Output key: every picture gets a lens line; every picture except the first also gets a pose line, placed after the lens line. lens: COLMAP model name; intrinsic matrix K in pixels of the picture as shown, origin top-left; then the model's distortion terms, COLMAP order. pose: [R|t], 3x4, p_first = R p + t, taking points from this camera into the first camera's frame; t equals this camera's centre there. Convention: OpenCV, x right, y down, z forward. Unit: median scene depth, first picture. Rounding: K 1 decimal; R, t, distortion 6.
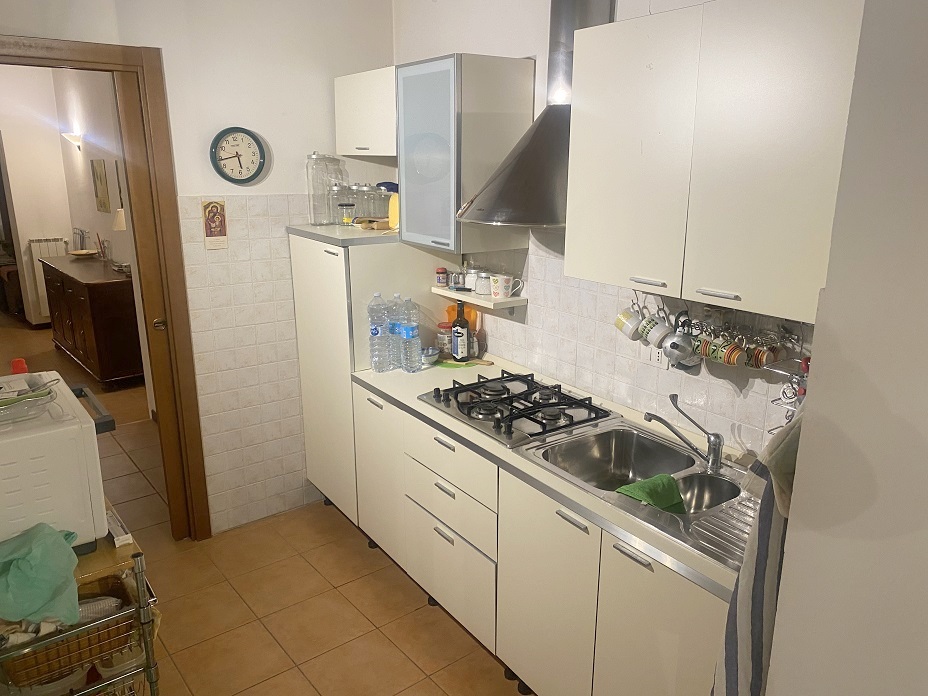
lens RADIAL K [[708.6, 0, 451.0], [0, 708.6, 341.6], [0, 0, 1]] dist [0.029788, -0.001430]
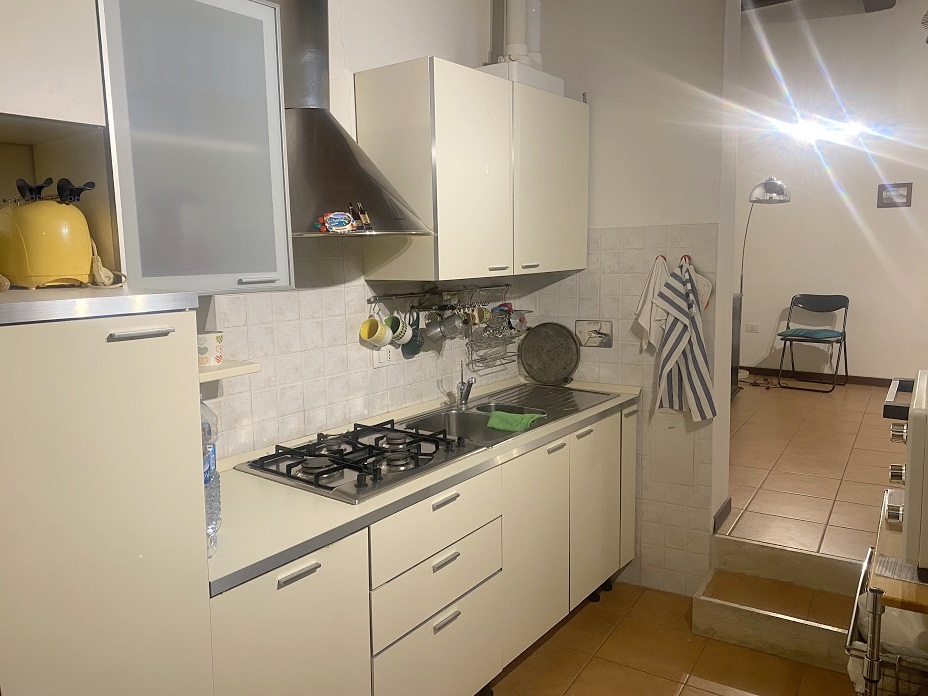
lens RADIAL K [[708.6, 0, 451.0], [0, 708.6, 341.6], [0, 0, 1]] dist [0.029788, -0.001430]
pose [[-0.291530, -0.129185, 0.947798, -0.709032], [0.263973, 0.941499, 0.209520, -0.185988], [-0.919418, 0.311275, -0.240374, 1.071353]]
